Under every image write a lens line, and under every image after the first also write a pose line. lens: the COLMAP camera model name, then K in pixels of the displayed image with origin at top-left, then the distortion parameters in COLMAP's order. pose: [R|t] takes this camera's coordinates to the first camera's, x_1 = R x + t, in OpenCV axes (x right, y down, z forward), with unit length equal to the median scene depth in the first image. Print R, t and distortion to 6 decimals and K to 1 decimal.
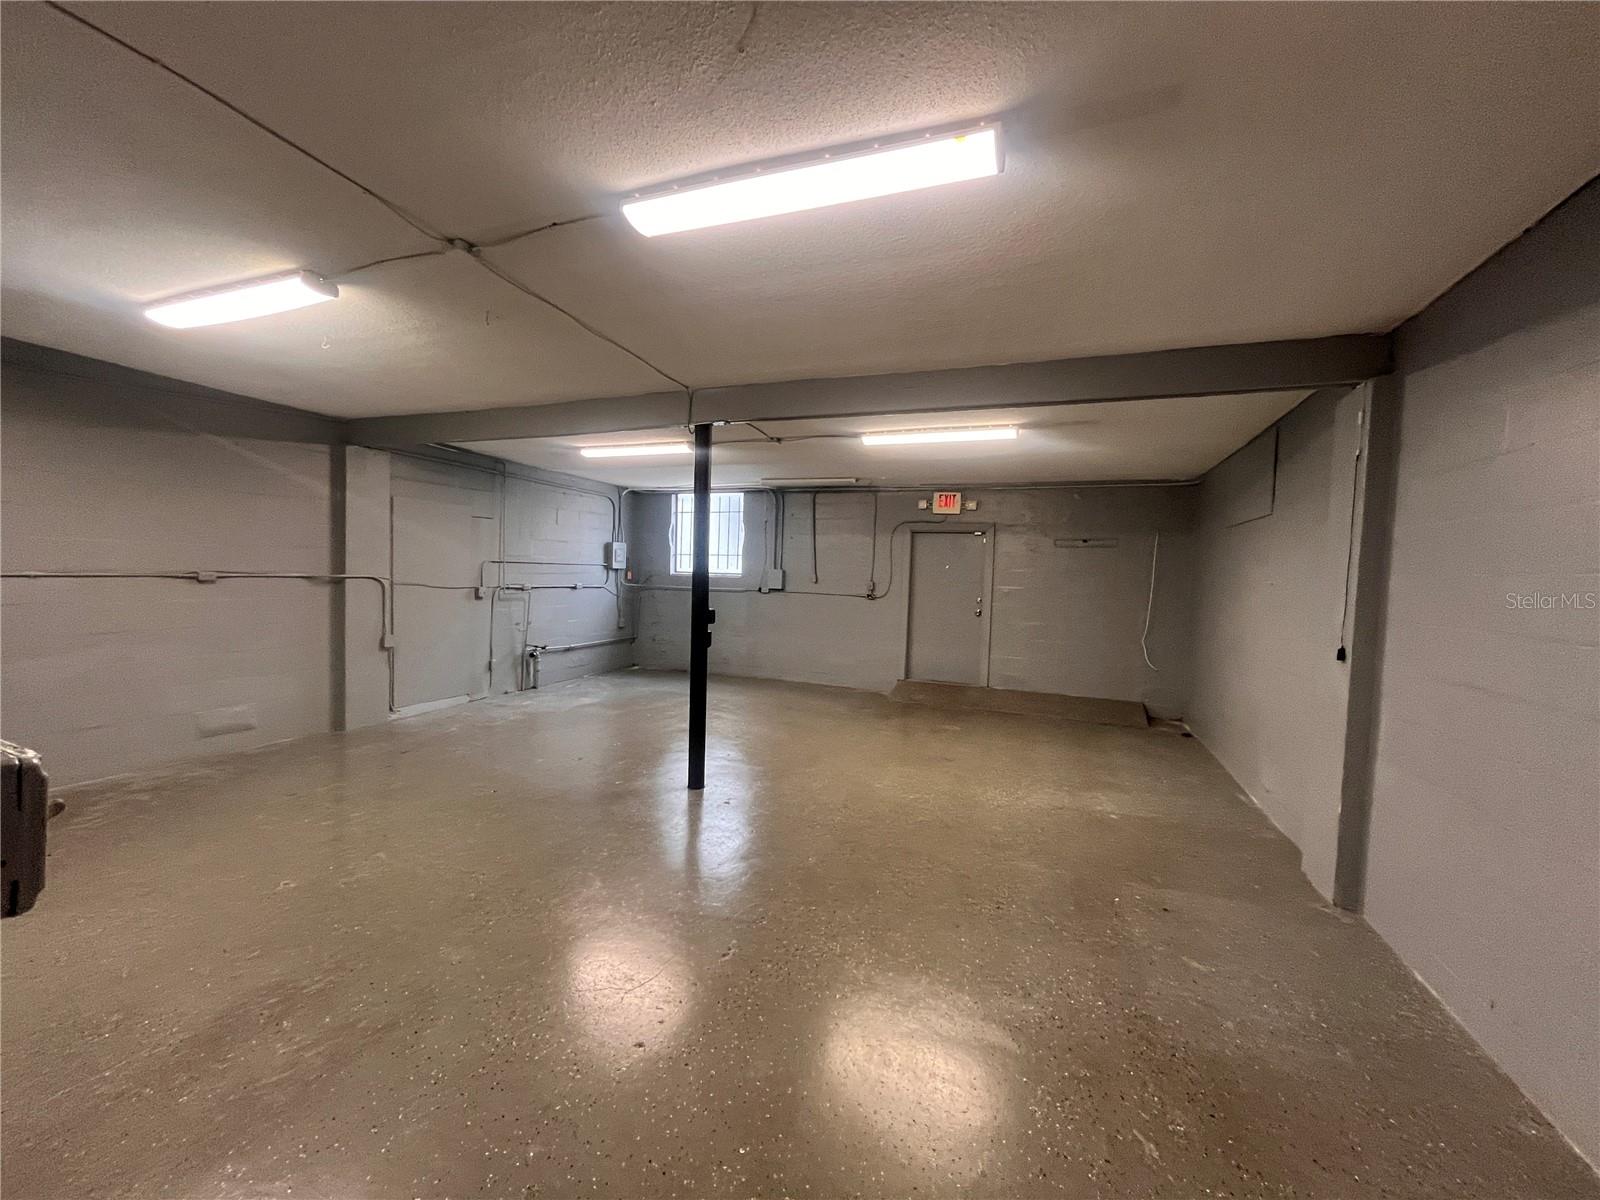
lens RADIAL K [[644.3, 0, 796.0], [0, 644.3, 605.5], [0, 0, 1]] dist [-0.000396, -0.000010]
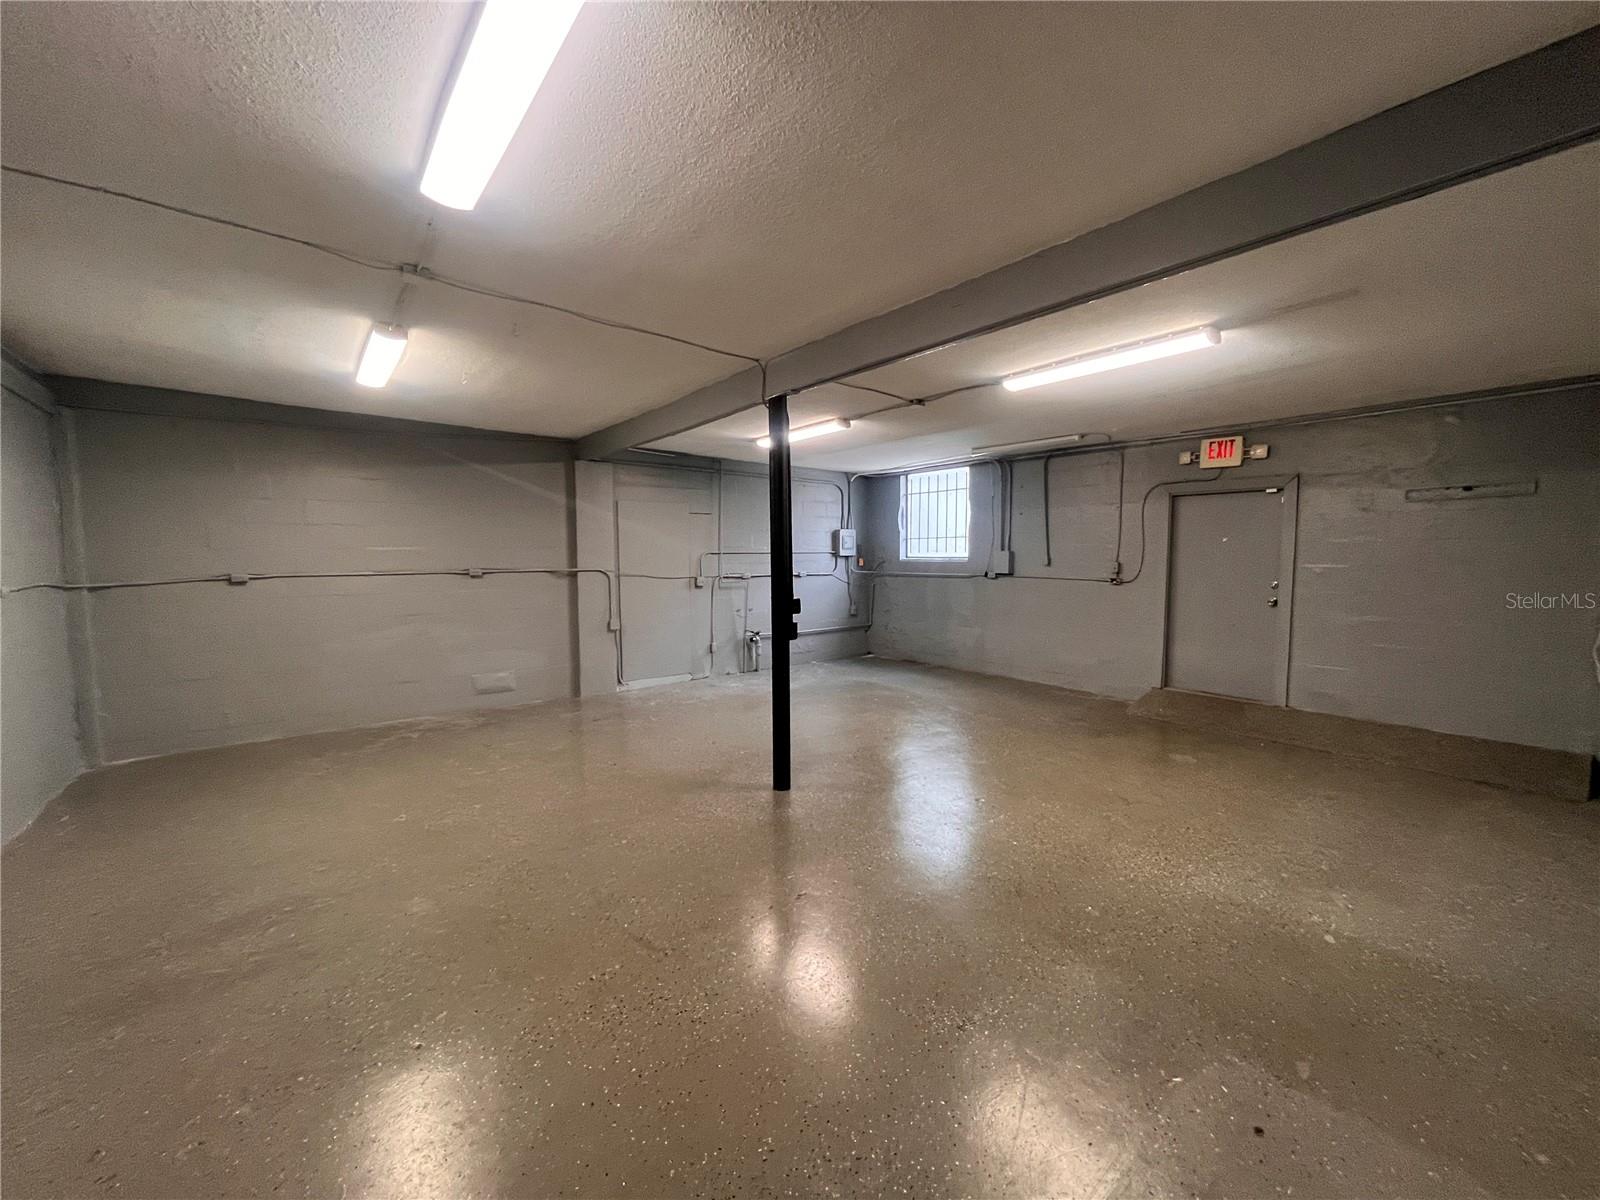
lens RADIAL K [[644.3, 0, 802.4], [0, 644.3, 603.4], [0, 0, 1]] dist [-0.000396, -0.000010]
pose [[0.862448, 0.005122, -0.506120, 0.204803], [0.004183, 0.999843, 0.017246, -0.001538], [0.506129, -0.016991, 0.862291, 0.125603]]
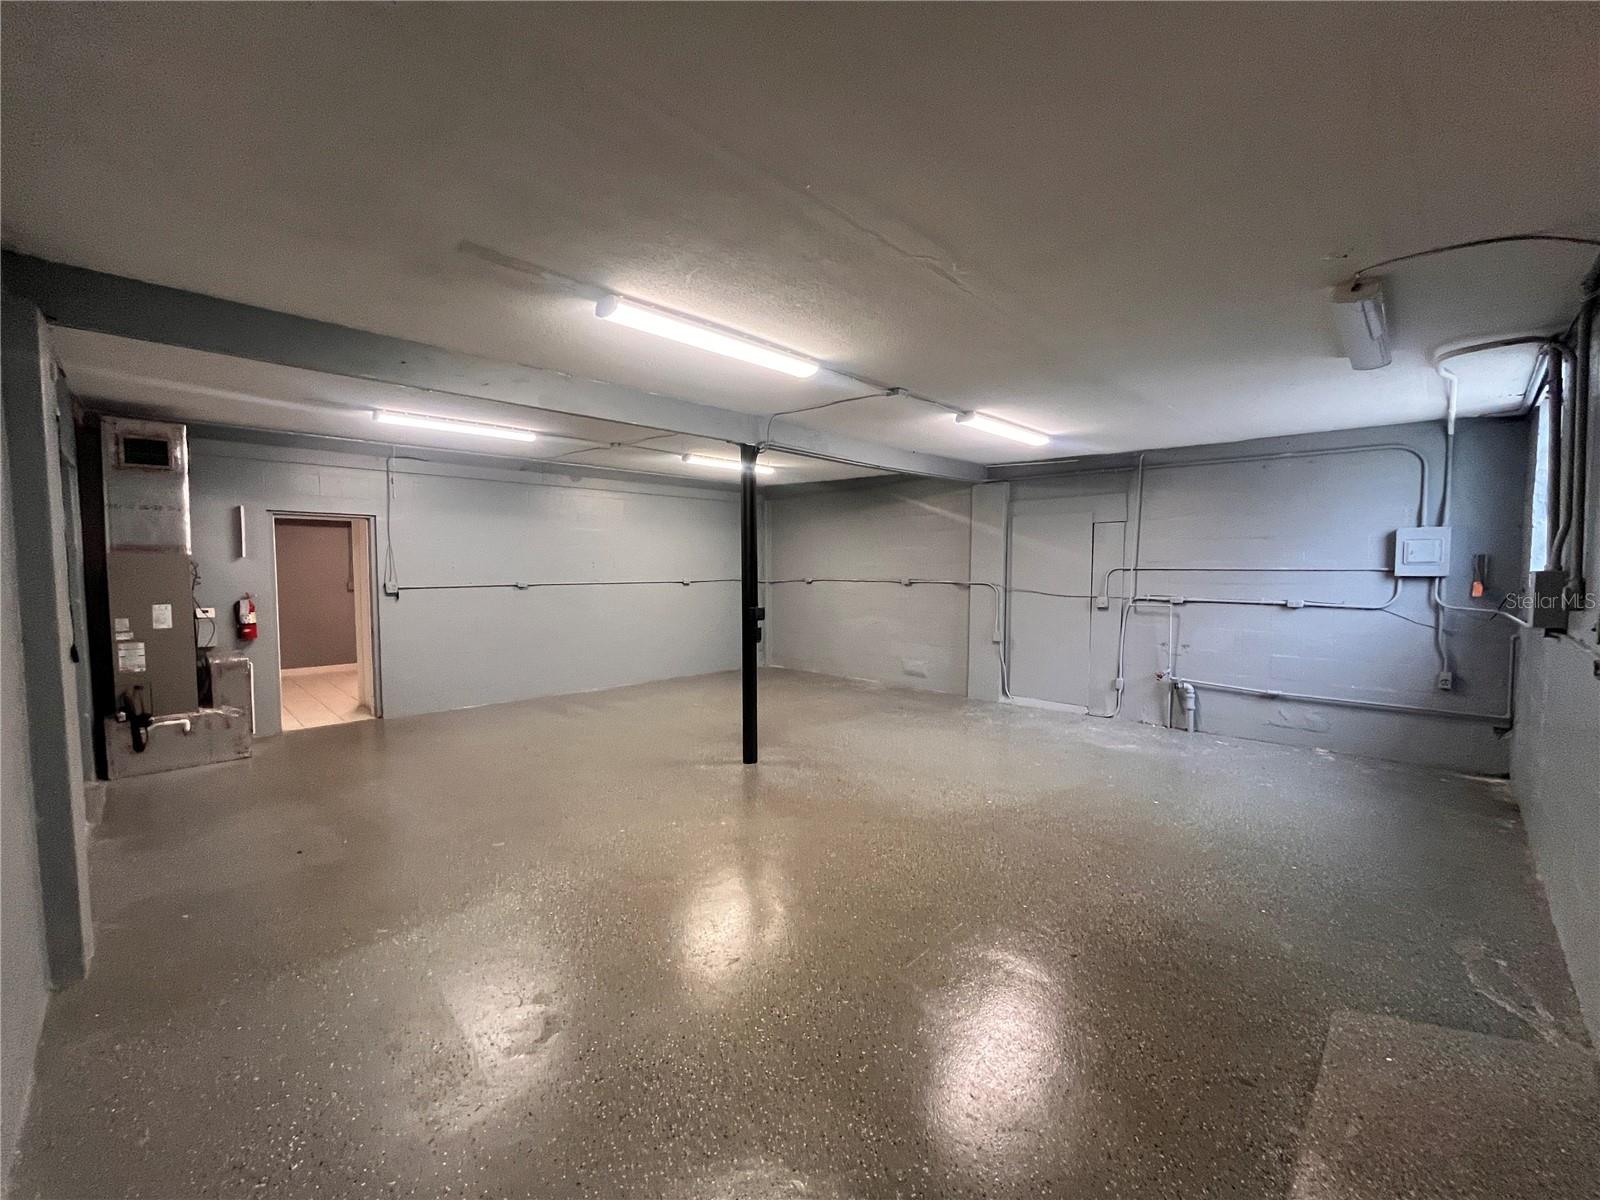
lens RADIAL K [[644.3, 0, 799.0], [0, 644.3, 600.3], [0, 0, 1]] dist [-0.000396, -0.000010]
pose [[-0.397163, 0.017822, -0.917575, 0.507598], [-0.061893, 0.997015, 0.046154, -0.036623], [0.915658, 0.075122, -0.394875, 0.893411]]
